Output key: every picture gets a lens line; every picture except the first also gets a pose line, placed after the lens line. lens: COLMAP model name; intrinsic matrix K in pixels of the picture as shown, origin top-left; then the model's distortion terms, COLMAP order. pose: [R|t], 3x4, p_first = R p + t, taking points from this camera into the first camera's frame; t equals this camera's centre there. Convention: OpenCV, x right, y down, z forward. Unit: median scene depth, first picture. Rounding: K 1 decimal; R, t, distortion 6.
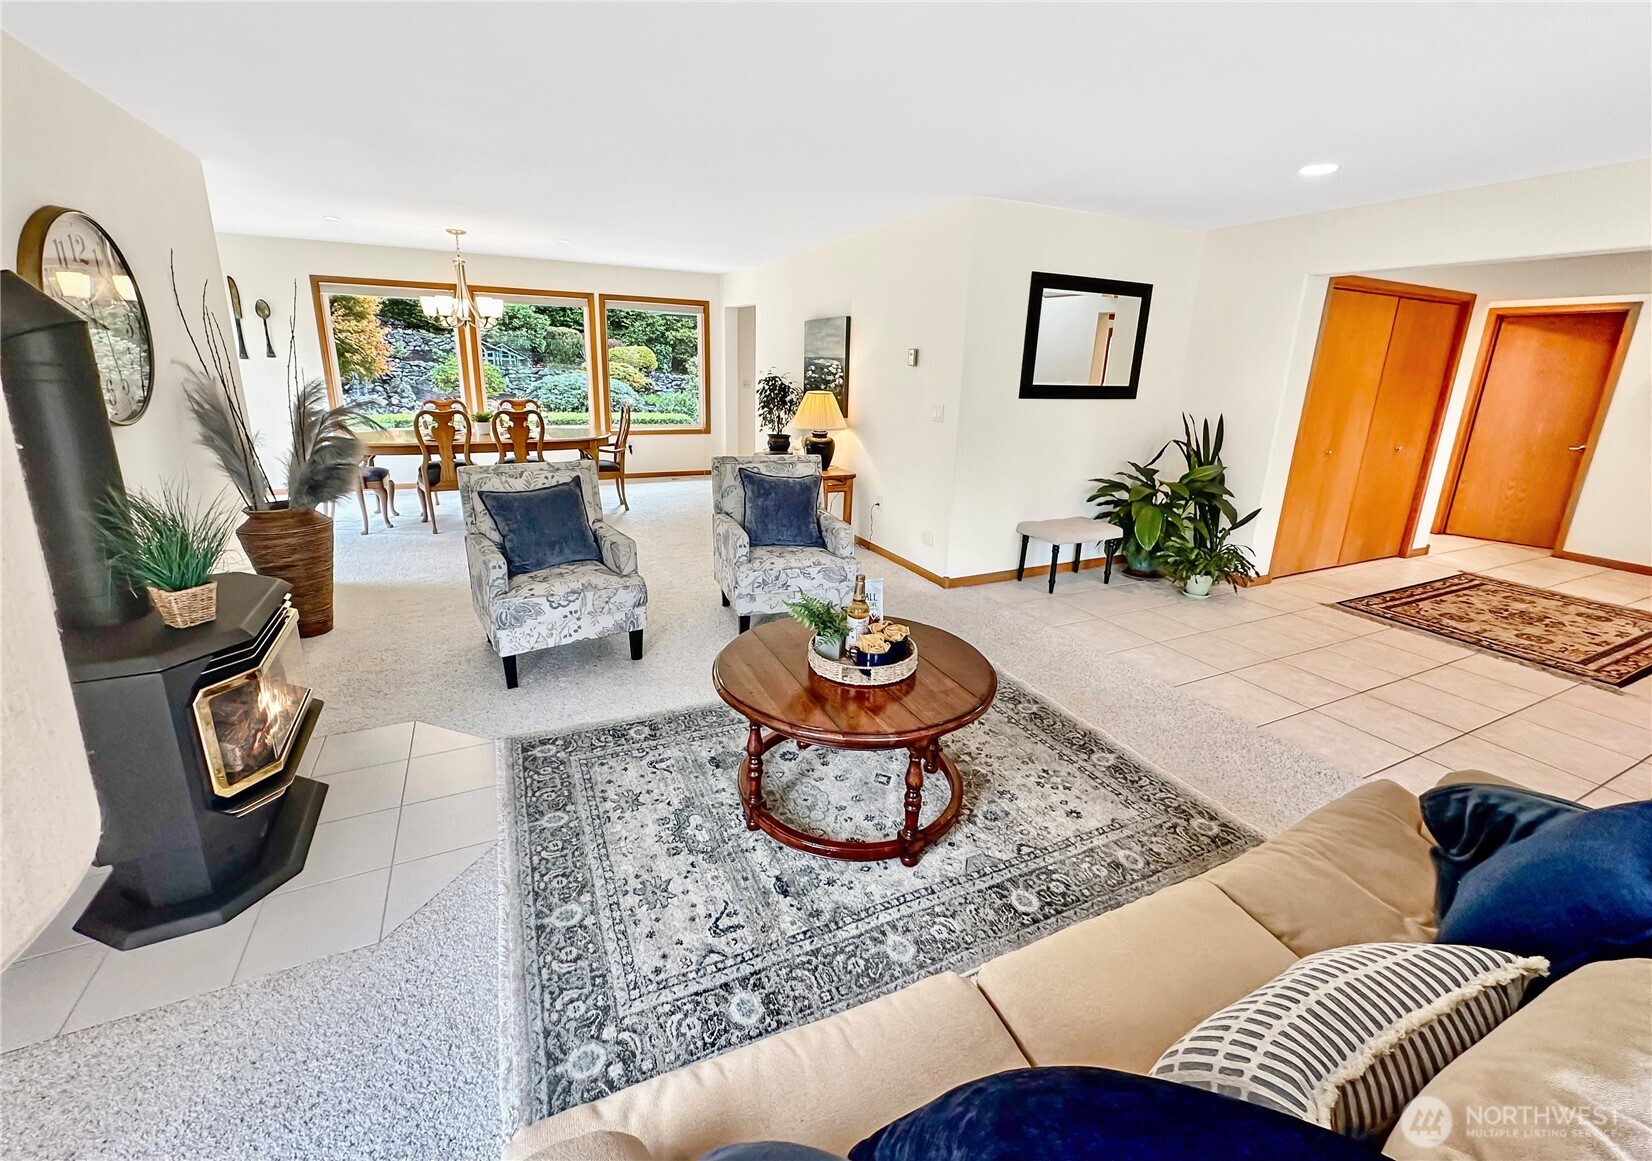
lens RADIAL K [[674.6, 0, 821.2], [0, 674.6, 543.7], [0, 0, 1]] dist [-0.003059, -0.000291]
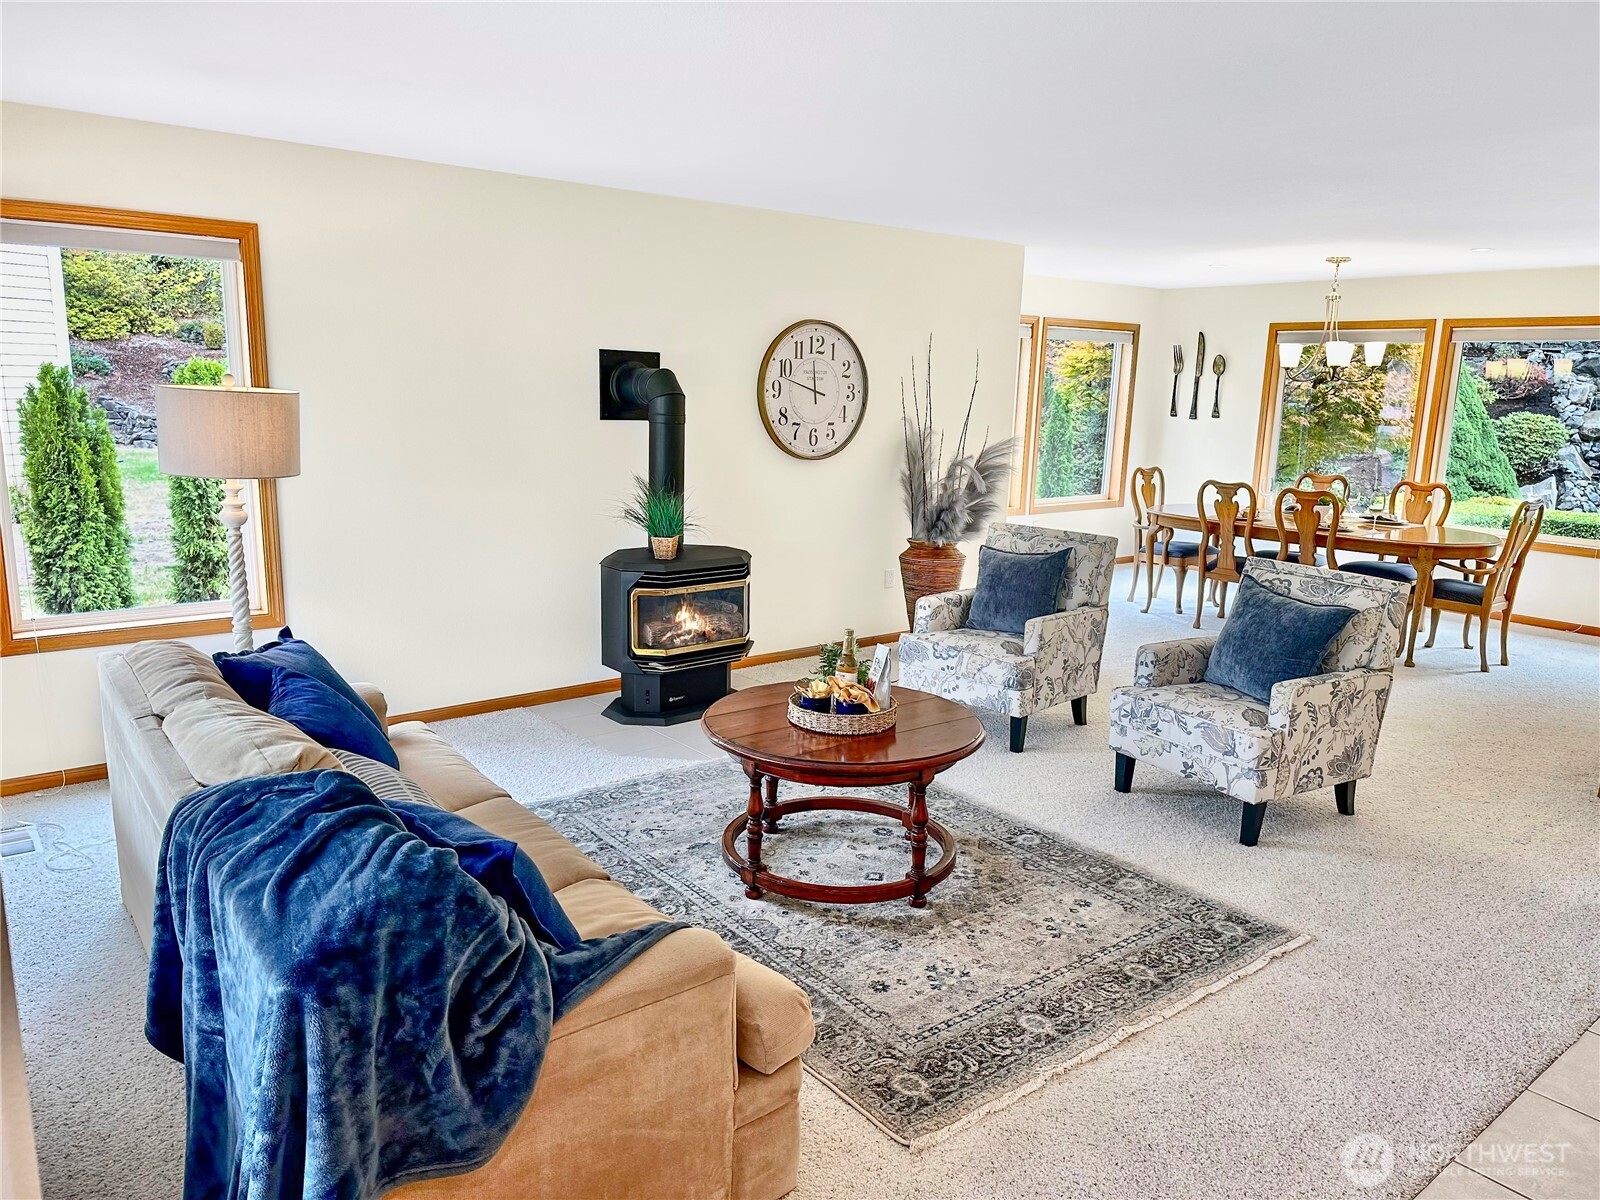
lens RADIAL K [[1099.4, 0, 800.0], [0, 1099.4, 600.0], [0, 0, 1]] dist [0.034753, -0.000998]
pose [[0.224466, 0.167701, -0.959944, 0.521513], [-0.273242, 0.956395, 0.103188, -0.046678], [0.935390, 0.239135, 0.260501, 0.162130]]
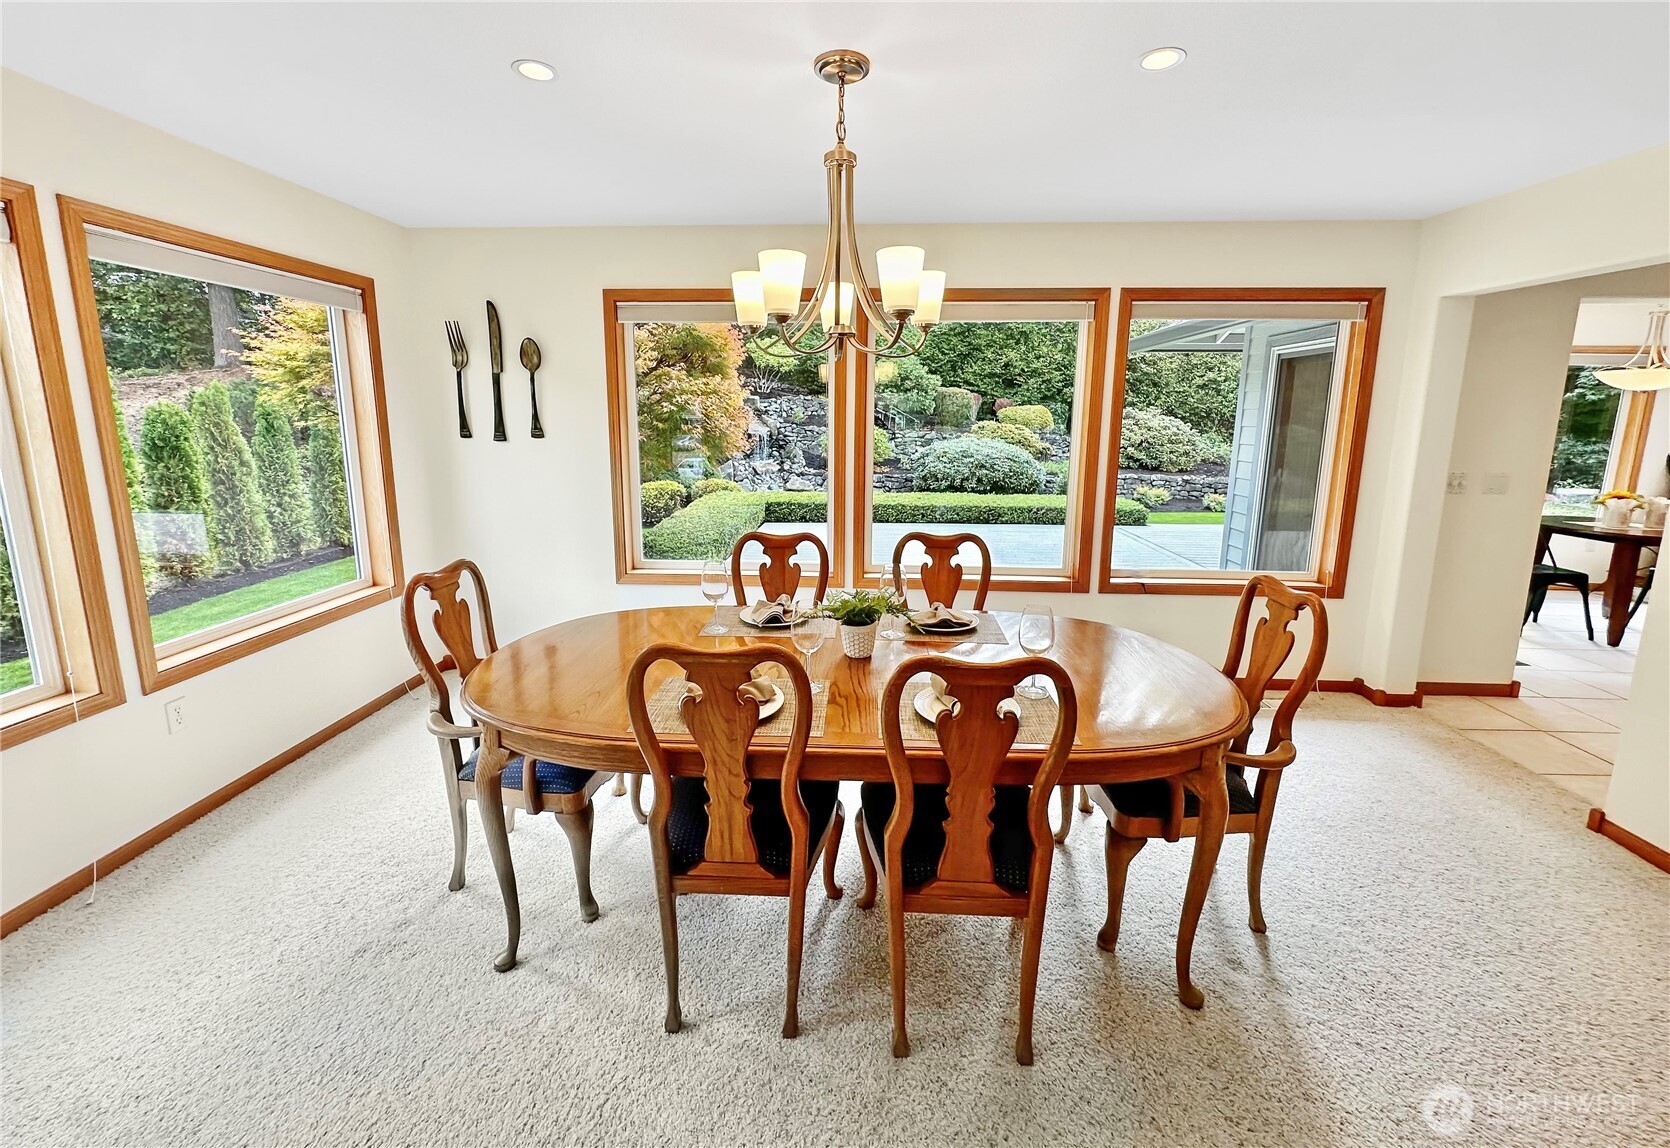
lens RADIAL K [[676.4, 0, 837.0], [0, 676.4, 531.4], [0, 0, 1]] dist [-0.000612, -0.000121]
pose [[0.876823, 0.060764, -0.476958, -0.324435], [-0.108757, 0.991337, -0.073641, -0.187506], [0.468352, 0.116443, 0.875836, 0.640145]]
